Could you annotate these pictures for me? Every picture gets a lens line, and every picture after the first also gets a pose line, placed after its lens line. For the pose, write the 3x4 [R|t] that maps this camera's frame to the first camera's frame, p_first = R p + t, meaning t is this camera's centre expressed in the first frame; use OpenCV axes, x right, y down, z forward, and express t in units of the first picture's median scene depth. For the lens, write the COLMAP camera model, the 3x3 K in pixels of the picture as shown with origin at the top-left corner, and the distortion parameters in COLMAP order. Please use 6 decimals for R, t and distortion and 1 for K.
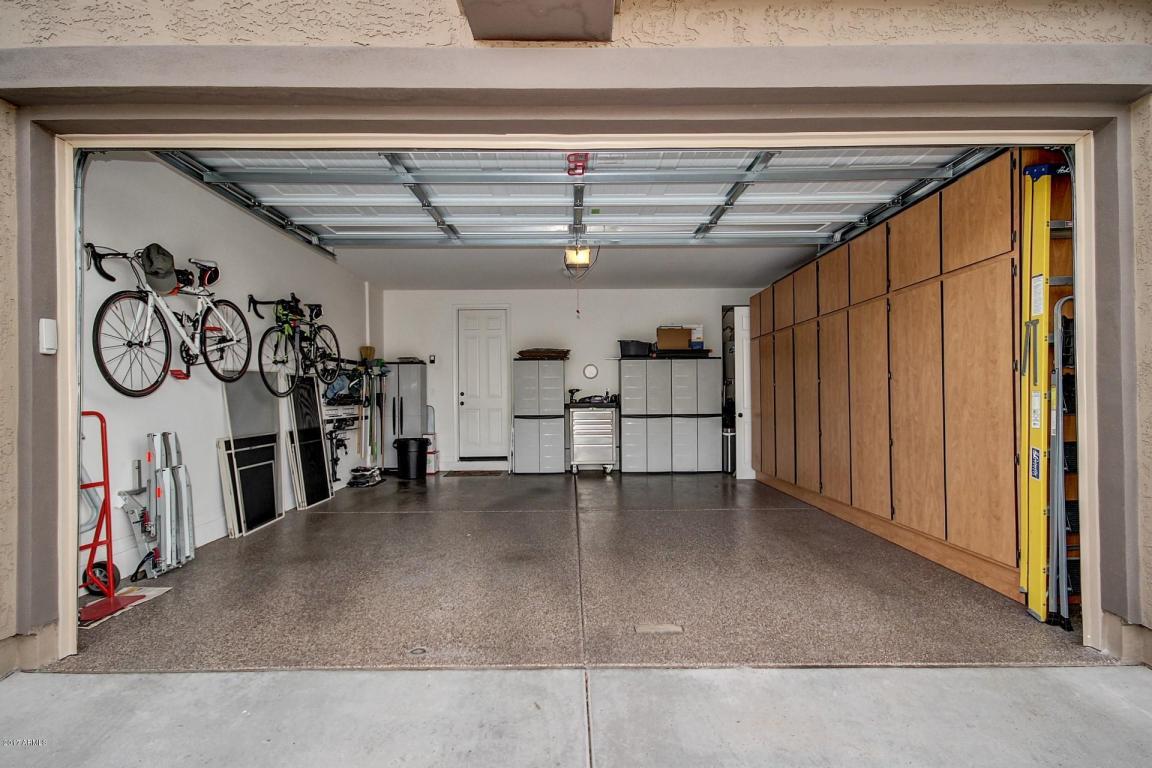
lens RADIAL K [[530.0, 0, 574.3], [0, 530.0, 392.5], [0, 0, 1]] dist [0.000120, 0.000135]
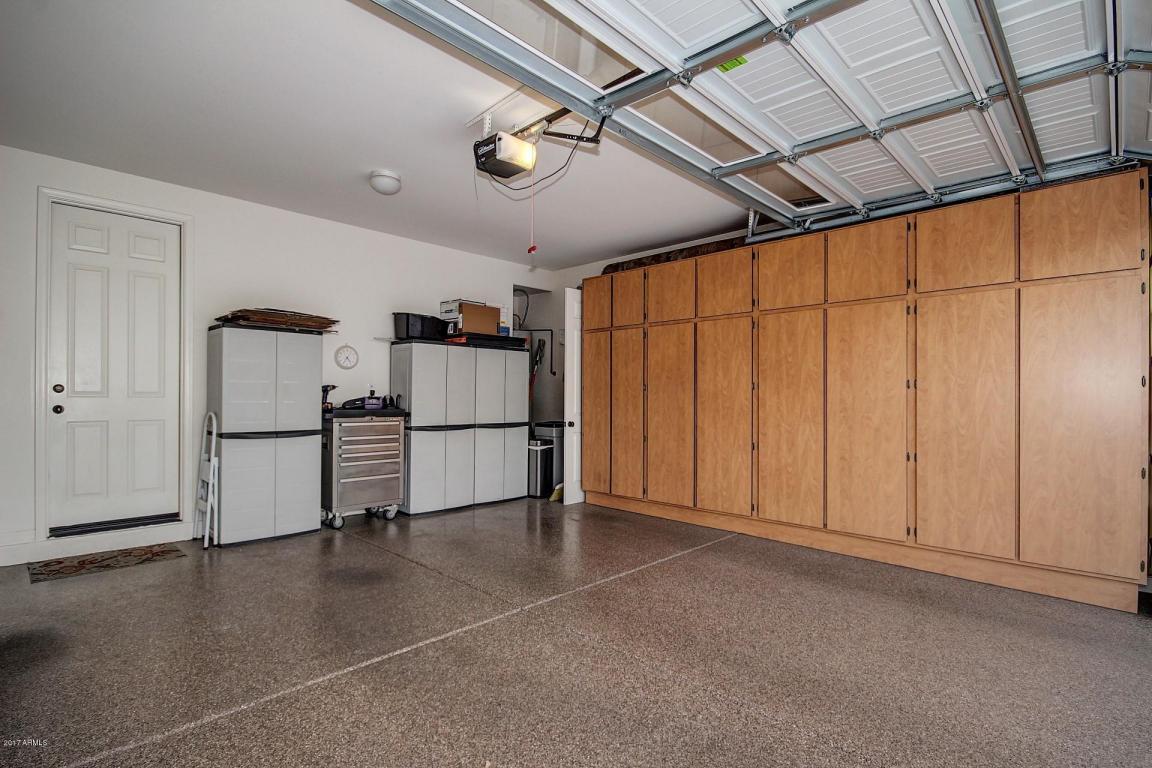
lens RADIAL K [[545.8, 0, 577.5], [0, 545.8, 393.9], [0, 0, 1]] dist [-0.011975, -0.000121]
pose [[0.703335, 0.016413, 0.710669, -0.244495], [-0.020508, 0.999786, -0.002794, -0.000589], [-0.710563, -0.012609, 0.703521, 0.384423]]
